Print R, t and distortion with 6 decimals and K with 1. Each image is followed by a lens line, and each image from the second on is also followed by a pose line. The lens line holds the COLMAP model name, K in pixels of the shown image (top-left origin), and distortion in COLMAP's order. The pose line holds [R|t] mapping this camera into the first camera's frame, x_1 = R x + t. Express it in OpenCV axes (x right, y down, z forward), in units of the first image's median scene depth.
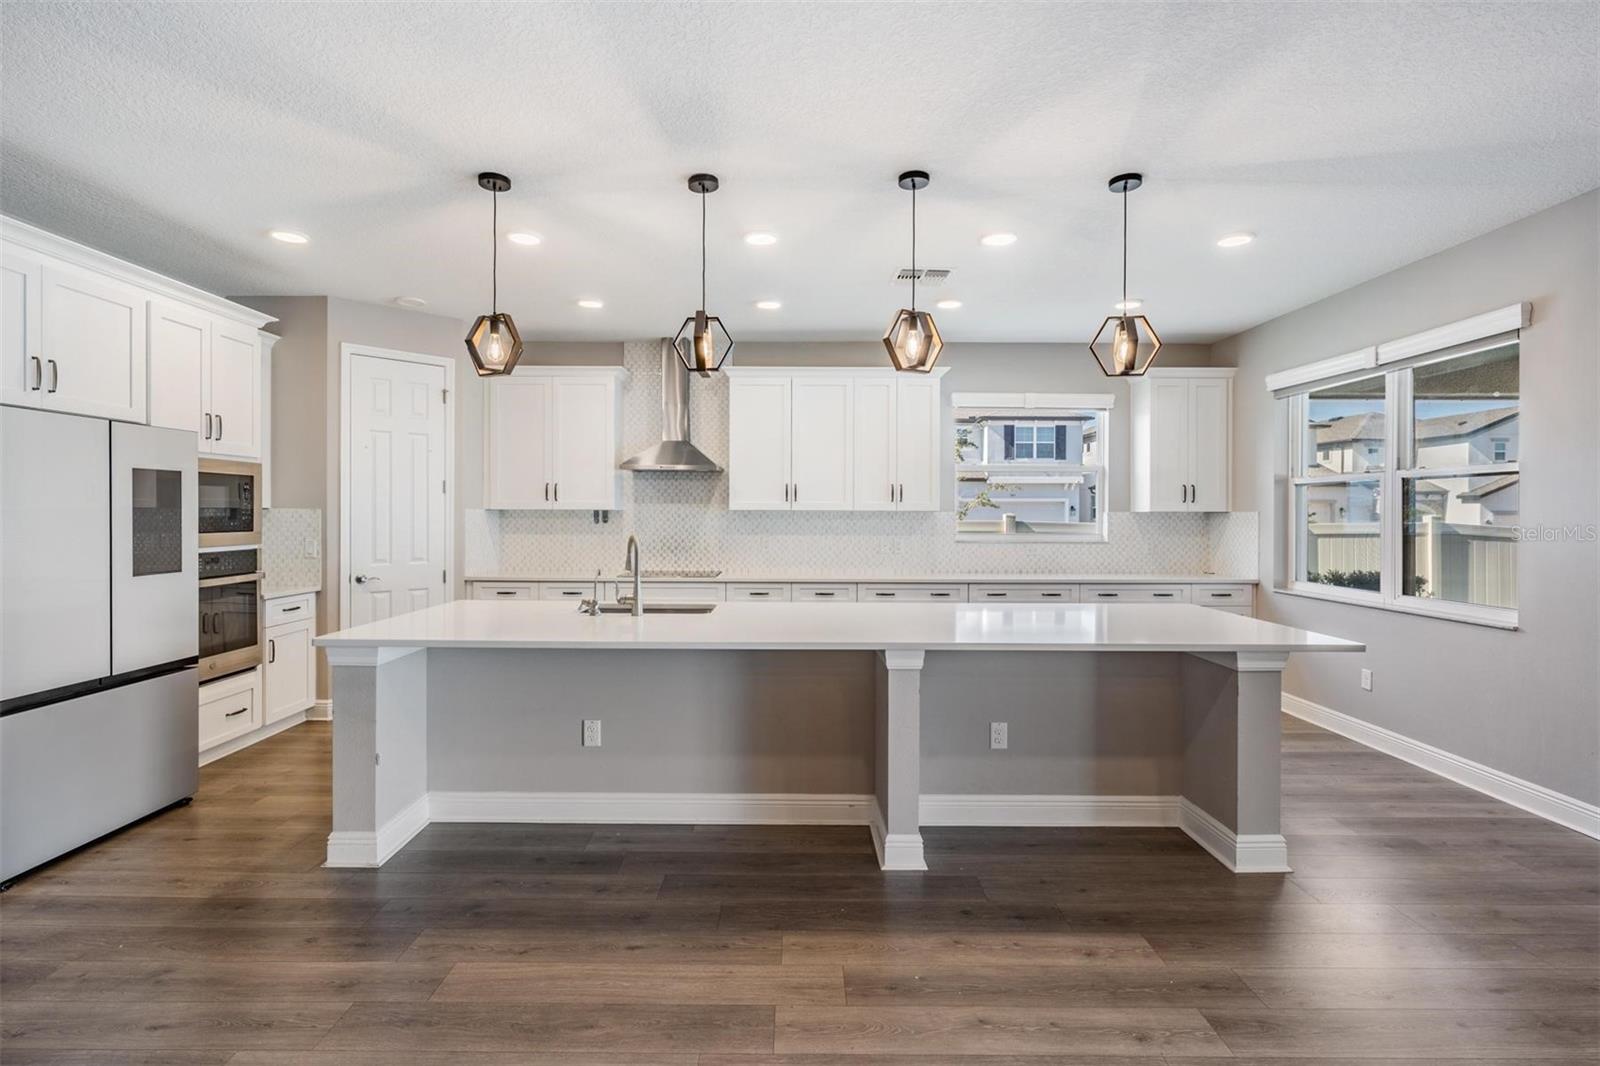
lens RADIAL K [[747.9, 0, 791.9], [0, 747.9, 517.4], [0, 0, 1]] dist [0.000421, -0.000244]
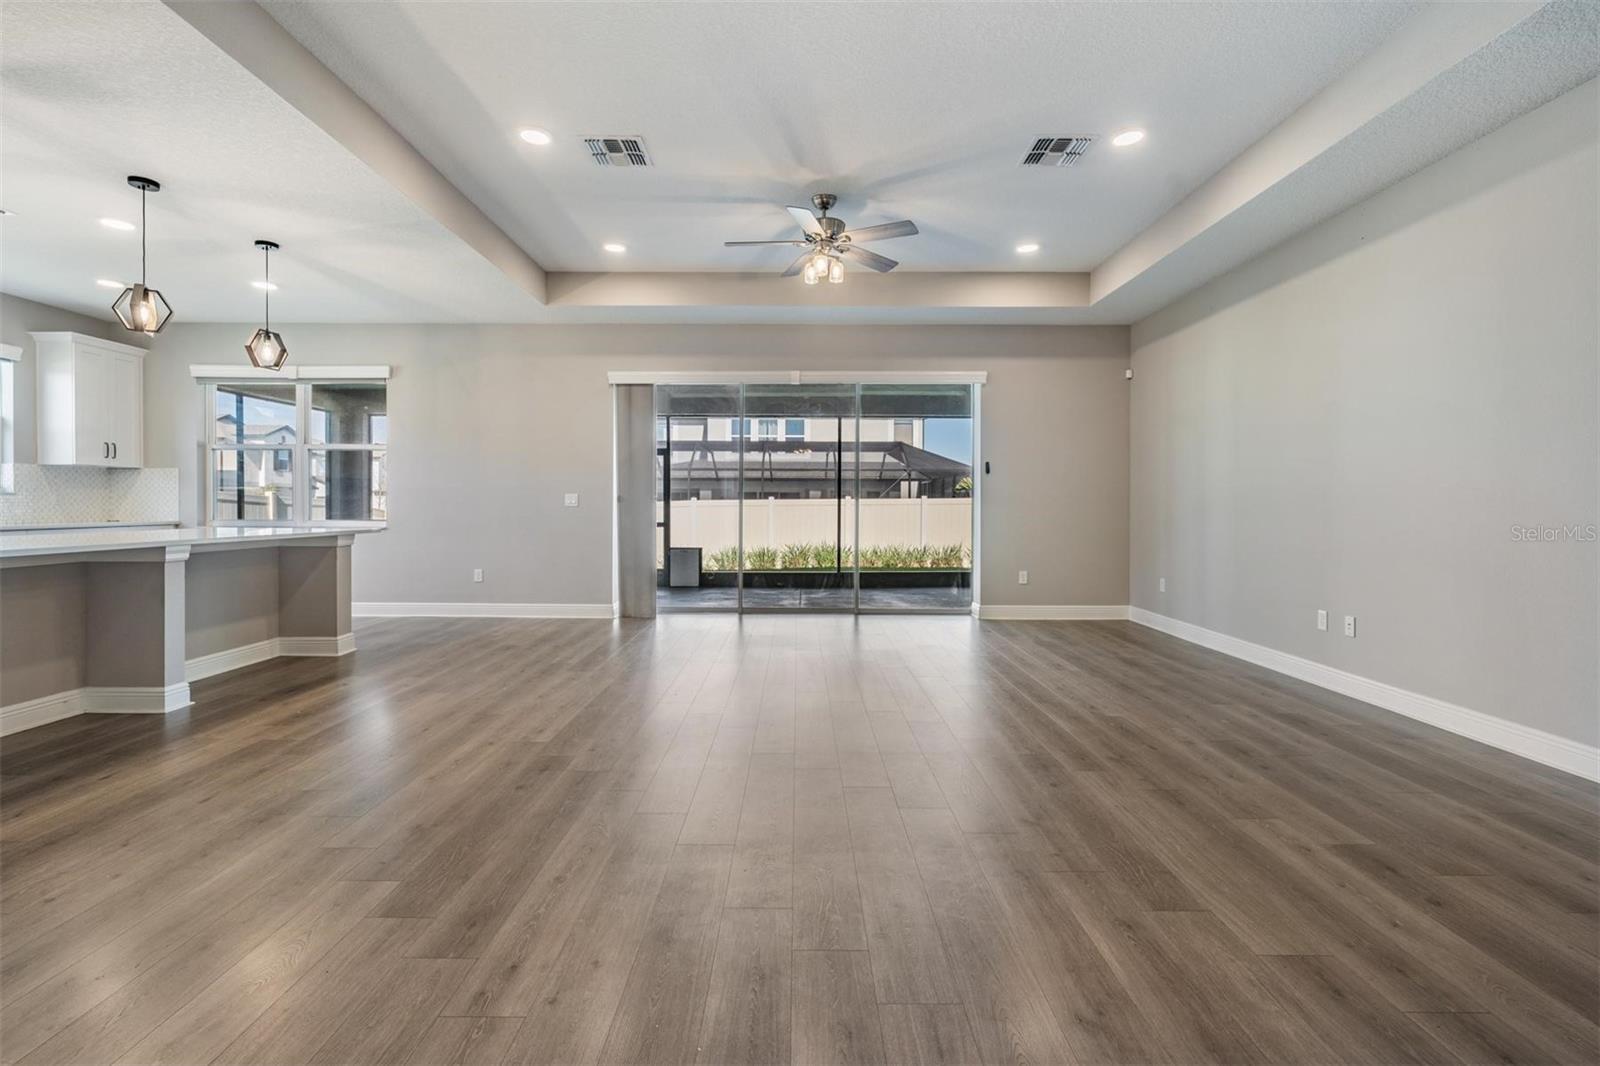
lens RADIAL K [[707.4, 0, 797.3], [0, 707.4, 510.2], [0, 0, 1]] dist [0.000733, -0.000452]
pose [[-0.001793, -0.011517, 0.999932, -0.841559], [0.001751, 0.999932, 0.011520, 0.073776], [-0.999997, 0.001771, -0.001772, -0.087974]]
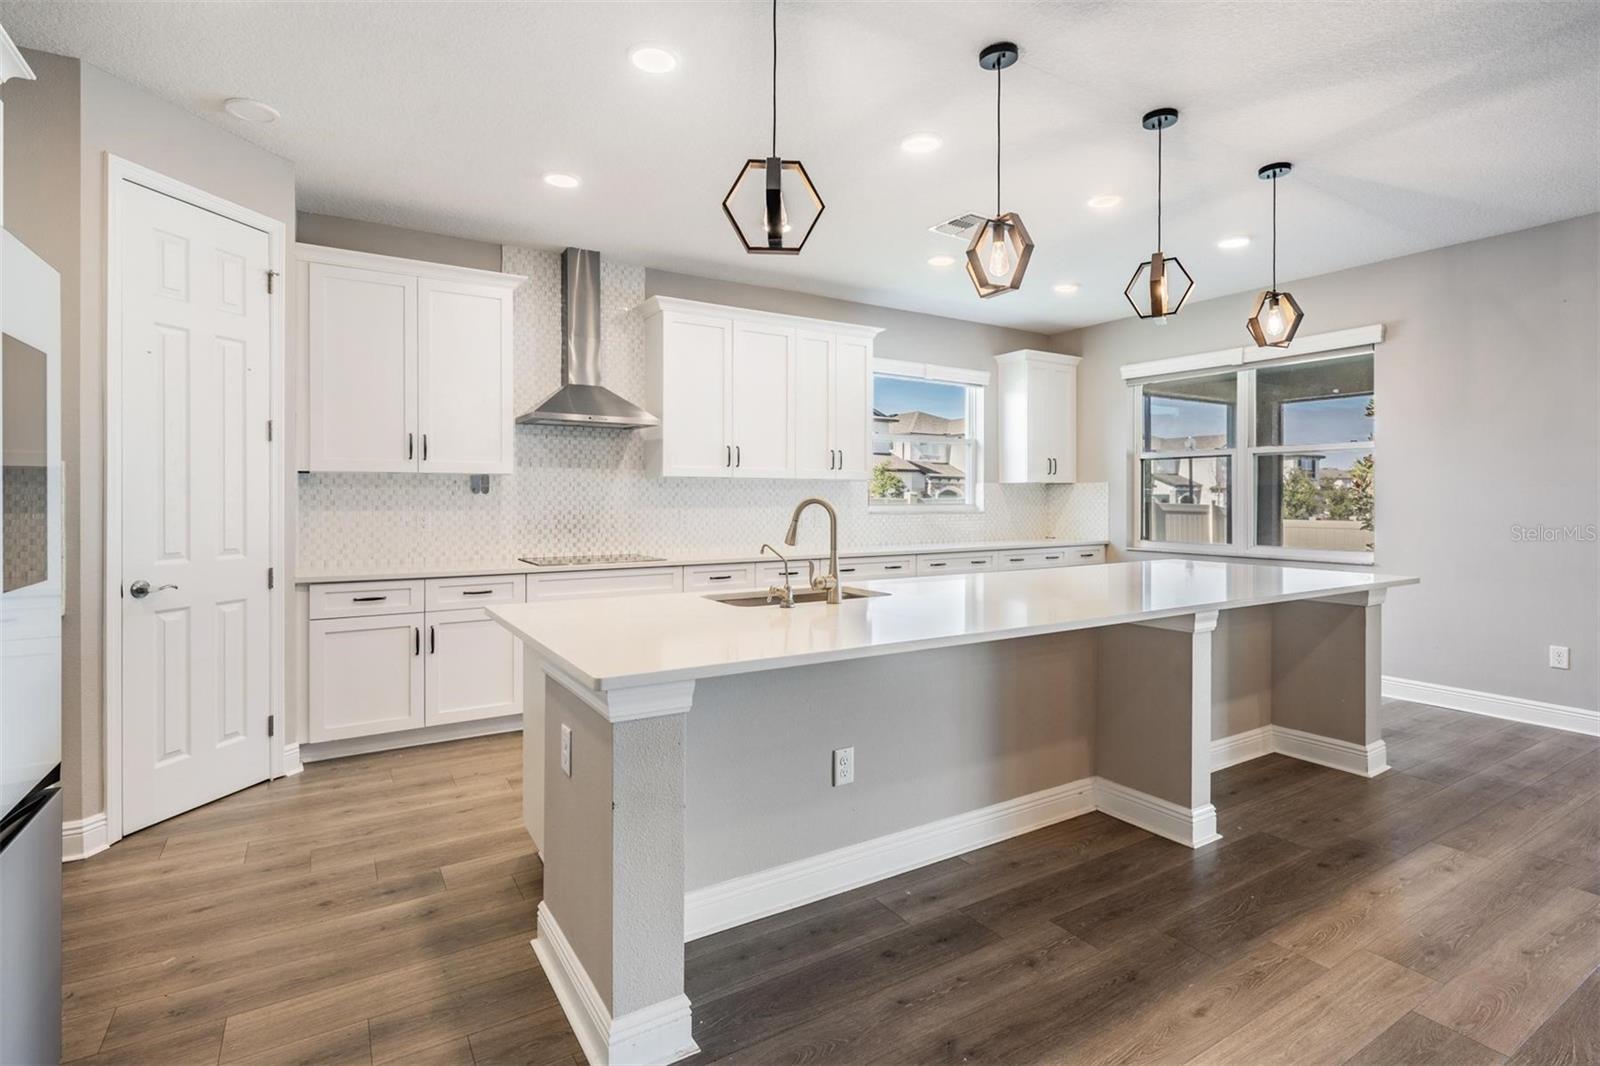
lens RADIAL K [[775.3, 0, 798.7], [0, 775.3, 500.9], [0, 0, 1]] dist [0.001478, -0.000093]
pose [[0.847188, -0.005181, 0.531268, -0.603812], [0.005814, 0.999983, 0.000480, 0.025196], [-0.531261, 0.002682, 0.847204, 0.327811]]
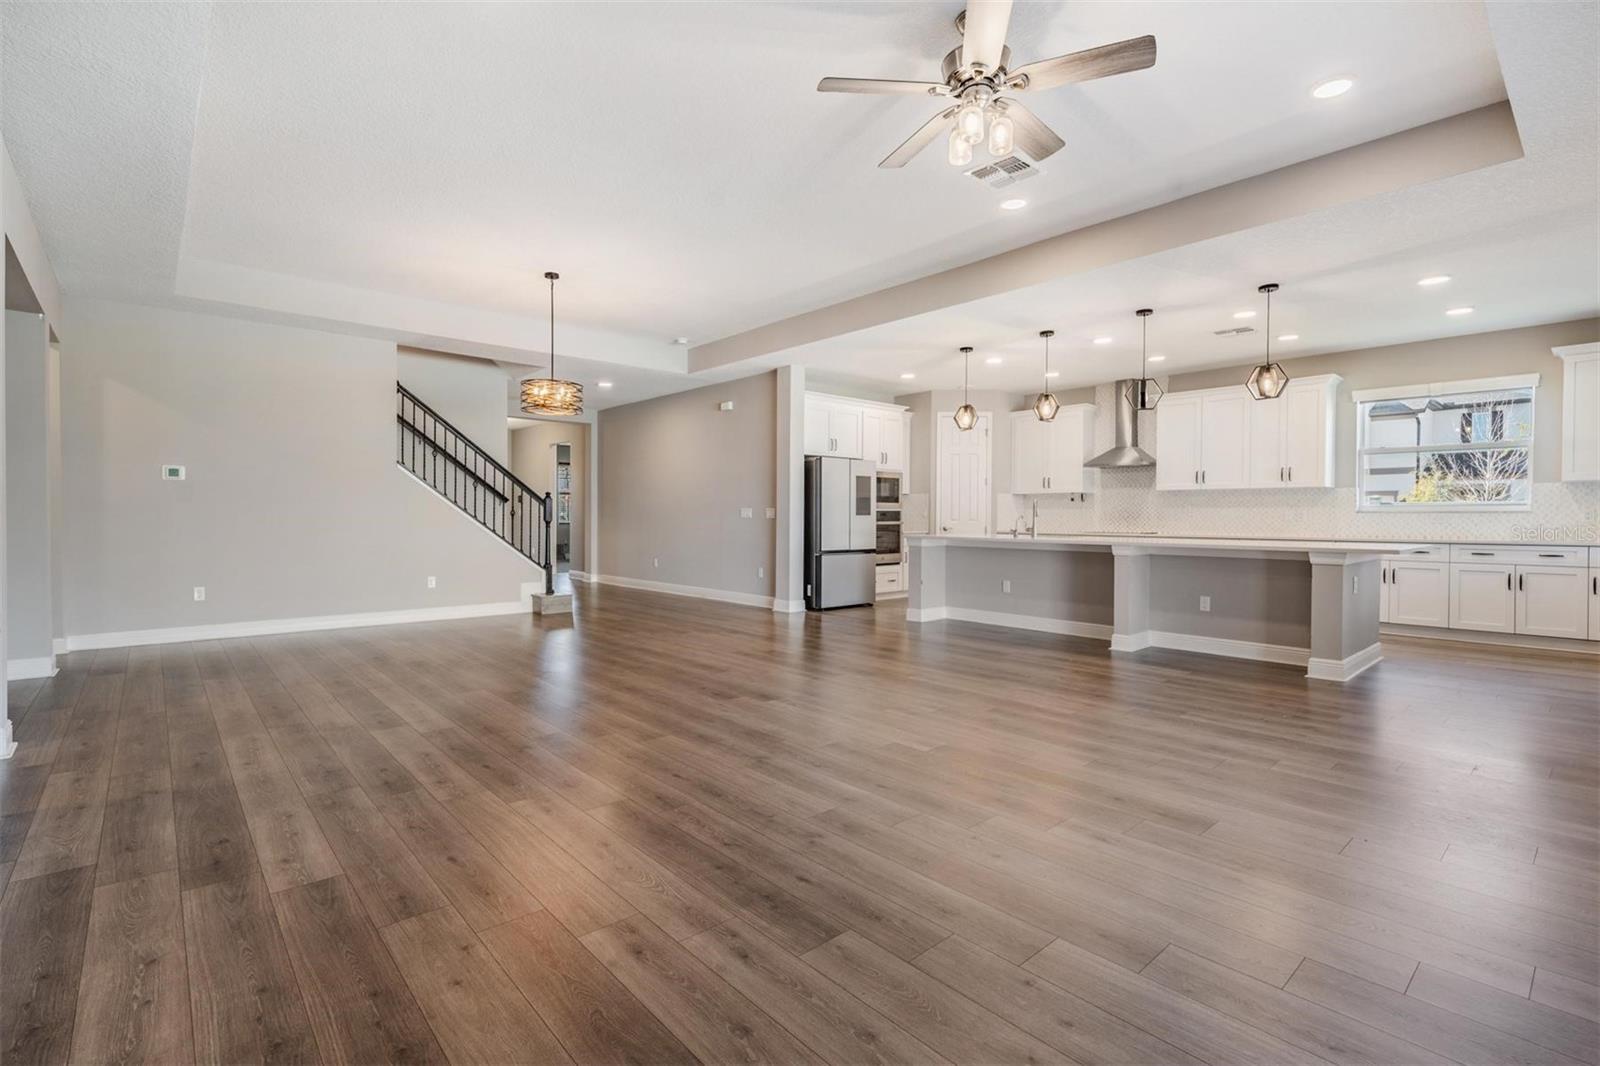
lens RADIAL K [[734.1, 0, 789.4], [0, 734.1, 530.7], [0, 0, 1]] dist [-0.000141, -0.000290]
pose [[0.660331, 0.011880, -0.750881, 0.804961], [-0.004841, 0.999921, 0.011564, 0.085479], [0.750959, -0.004001, 0.660336, -0.785098]]
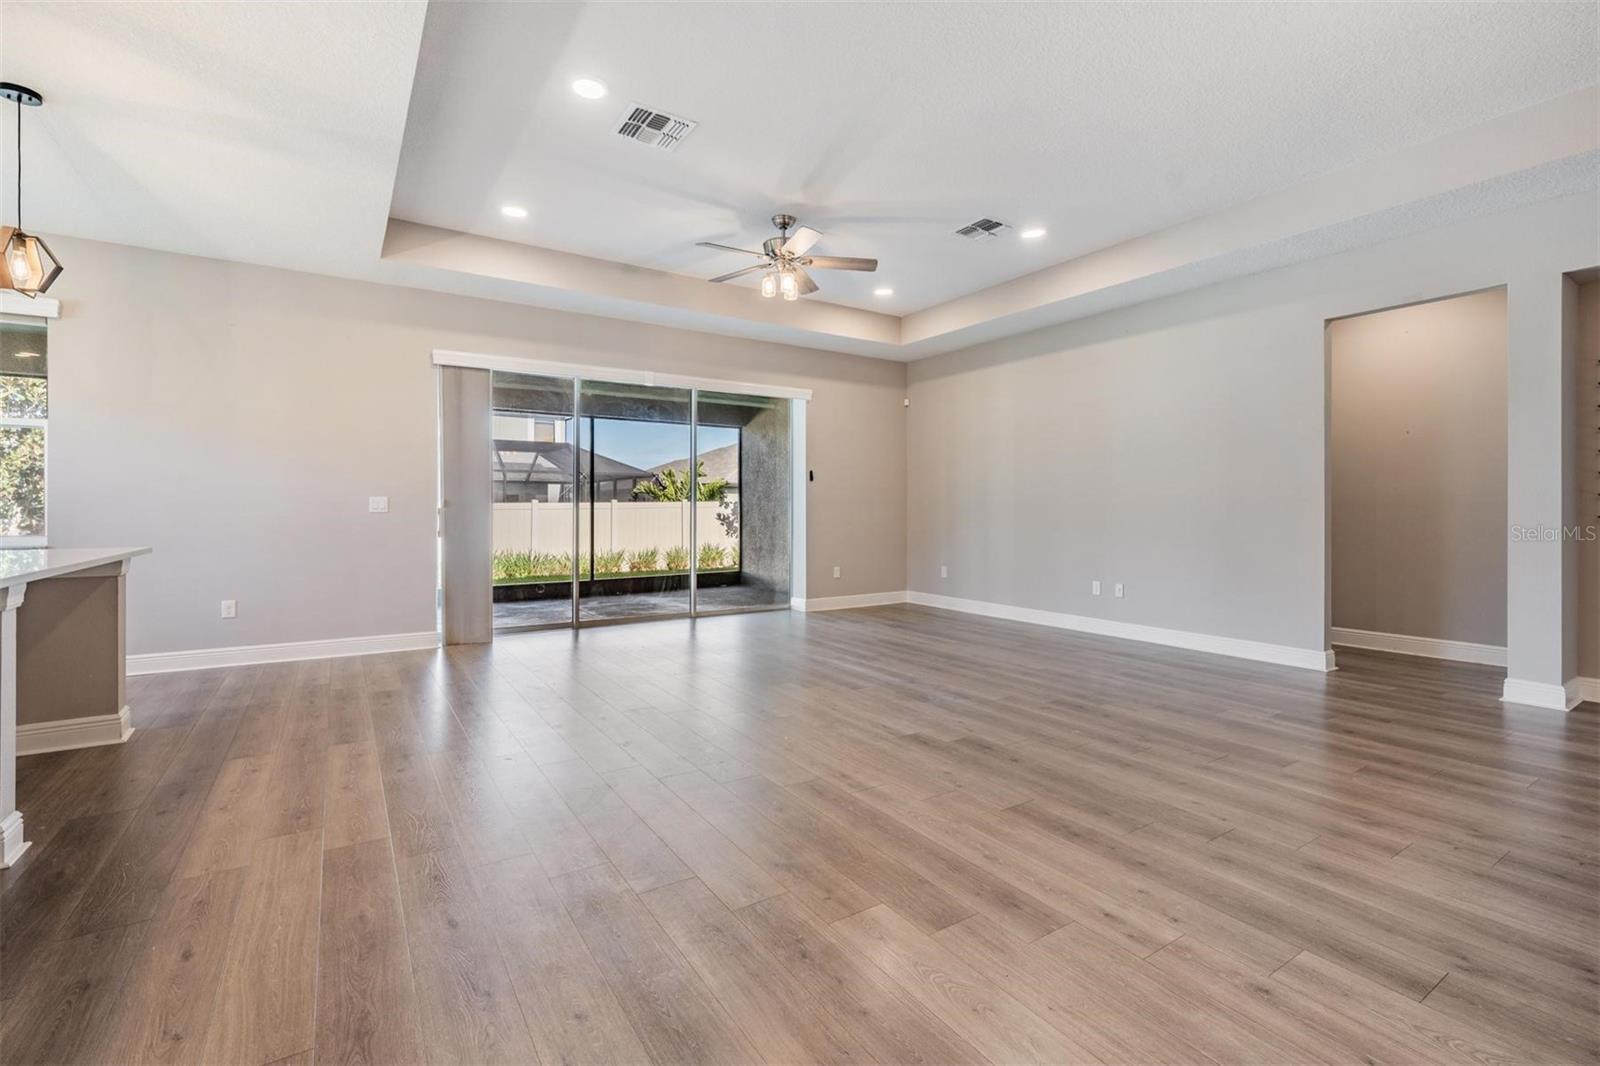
lens RADIAL K [[707.4, 0, 797.3], [0, 707.4, 510.2], [0, 0, 1]] dist [0.000733, -0.000452]
pose [[-0.549642, -0.005740, 0.835381, -0.707371], [0.001329, 0.999969, 0.007746, 0.069178], [-0.835400, 0.005367, -0.549617, 0.532581]]
